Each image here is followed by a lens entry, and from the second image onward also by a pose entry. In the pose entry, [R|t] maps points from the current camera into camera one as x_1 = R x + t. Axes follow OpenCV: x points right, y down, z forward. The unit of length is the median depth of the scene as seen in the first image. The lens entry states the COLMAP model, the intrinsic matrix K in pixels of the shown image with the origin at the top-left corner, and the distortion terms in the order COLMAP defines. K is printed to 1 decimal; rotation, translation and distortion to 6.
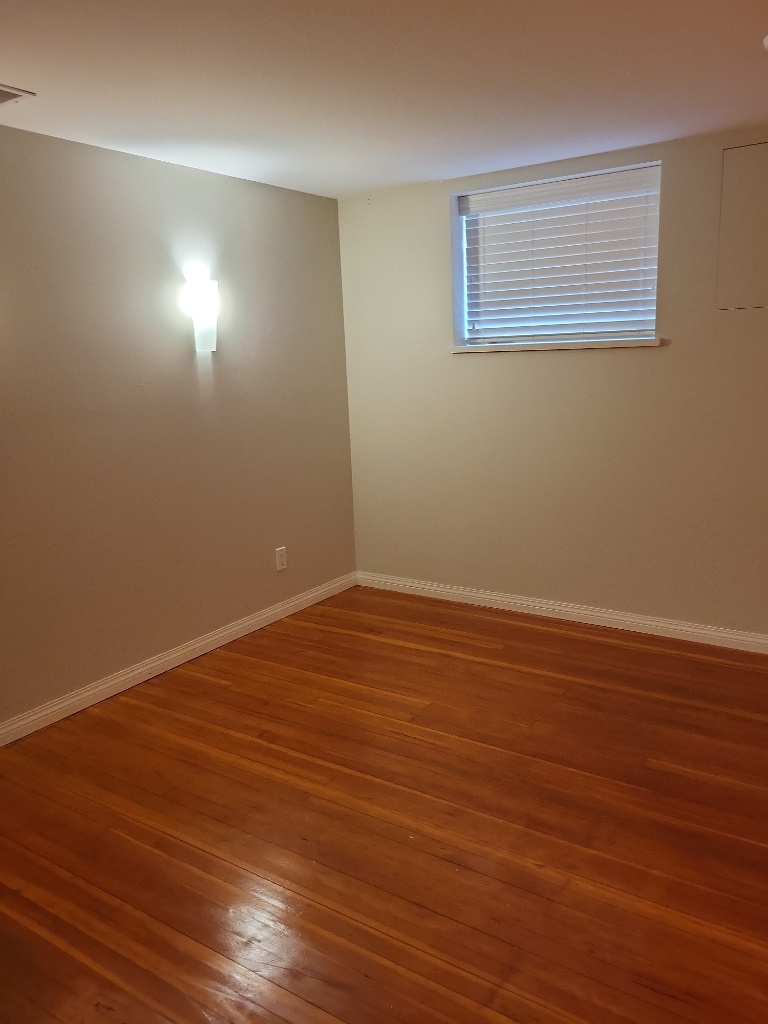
lens RADIAL K [[777.6, 0, 394.0], [0, 777.6, 511.8], [0, 0, 1]] dist [0.036386, -0.030008]
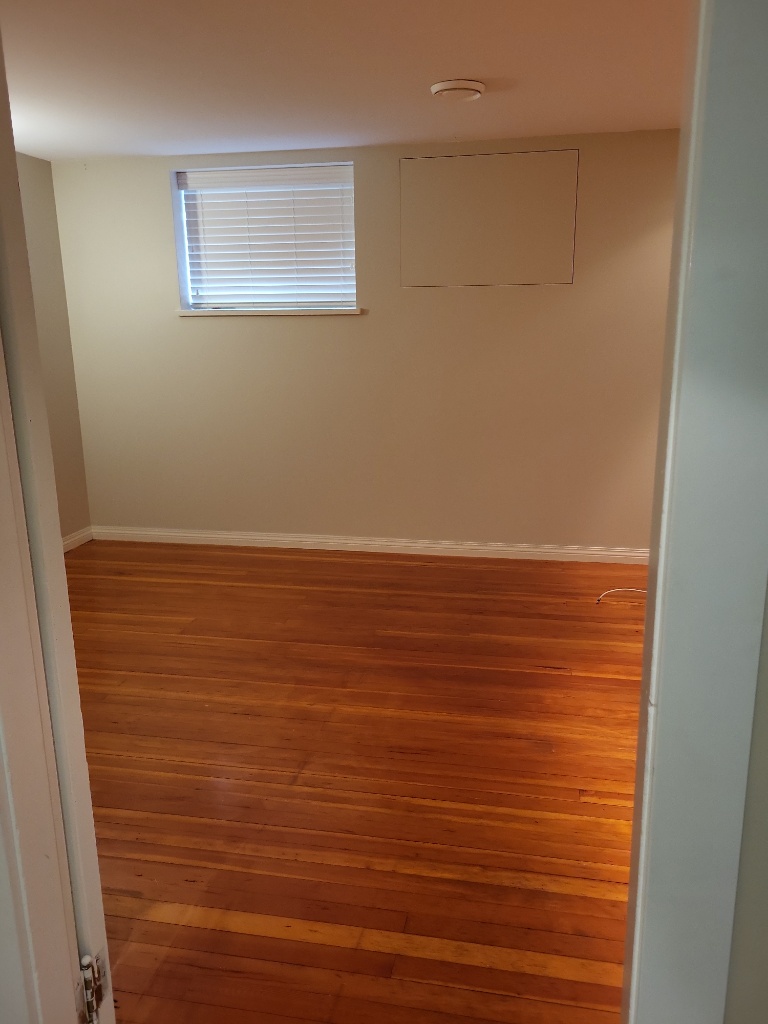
lens RADIAL K [[777.6, 0, 380.7], [0, 777.6, 508.1], [0, 0, 1]] dist [0.036386, -0.030008]
pose [[0.927694, -0.063321, 0.367932, -0.104073], [0.053073, 0.997871, 0.037916, 0.048280], [-0.369549, -0.015647, 0.929080, -0.159991]]
